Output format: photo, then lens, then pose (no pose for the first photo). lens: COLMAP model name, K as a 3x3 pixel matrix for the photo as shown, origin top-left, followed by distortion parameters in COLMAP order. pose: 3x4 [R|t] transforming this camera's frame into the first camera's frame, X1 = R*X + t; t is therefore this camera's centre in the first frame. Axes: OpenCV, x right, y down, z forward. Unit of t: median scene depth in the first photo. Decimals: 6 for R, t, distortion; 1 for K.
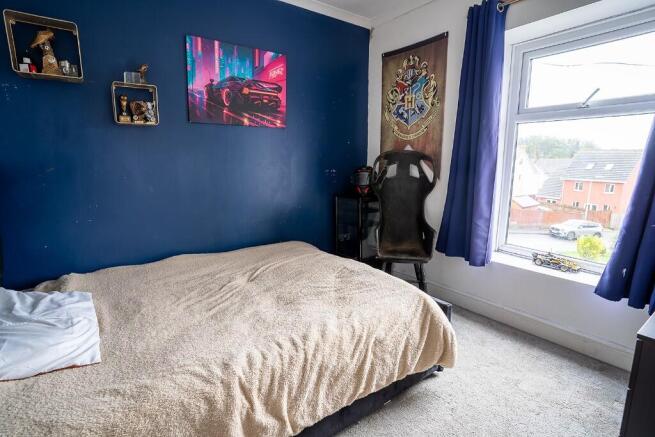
lens RADIAL K [[325.3, 0, 324.7], [0, 325.3, 217.7], [0, 0, 1]] dist [-0.070973, 0.036233]
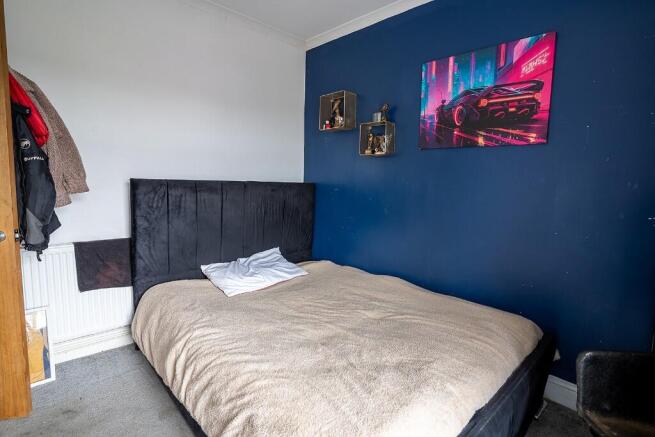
lens RADIAL K [[325.3, 0, 324.7], [0, 325.3, 217.7], [0, 0, 1]] dist [-0.070973, 0.036233]
pose [[0.145029, 0.107510, -0.983569, 0.524794], [-0.206410, 0.975495, 0.076192, -0.102955], [0.967658, 0.191969, 0.163666, 0.574702]]
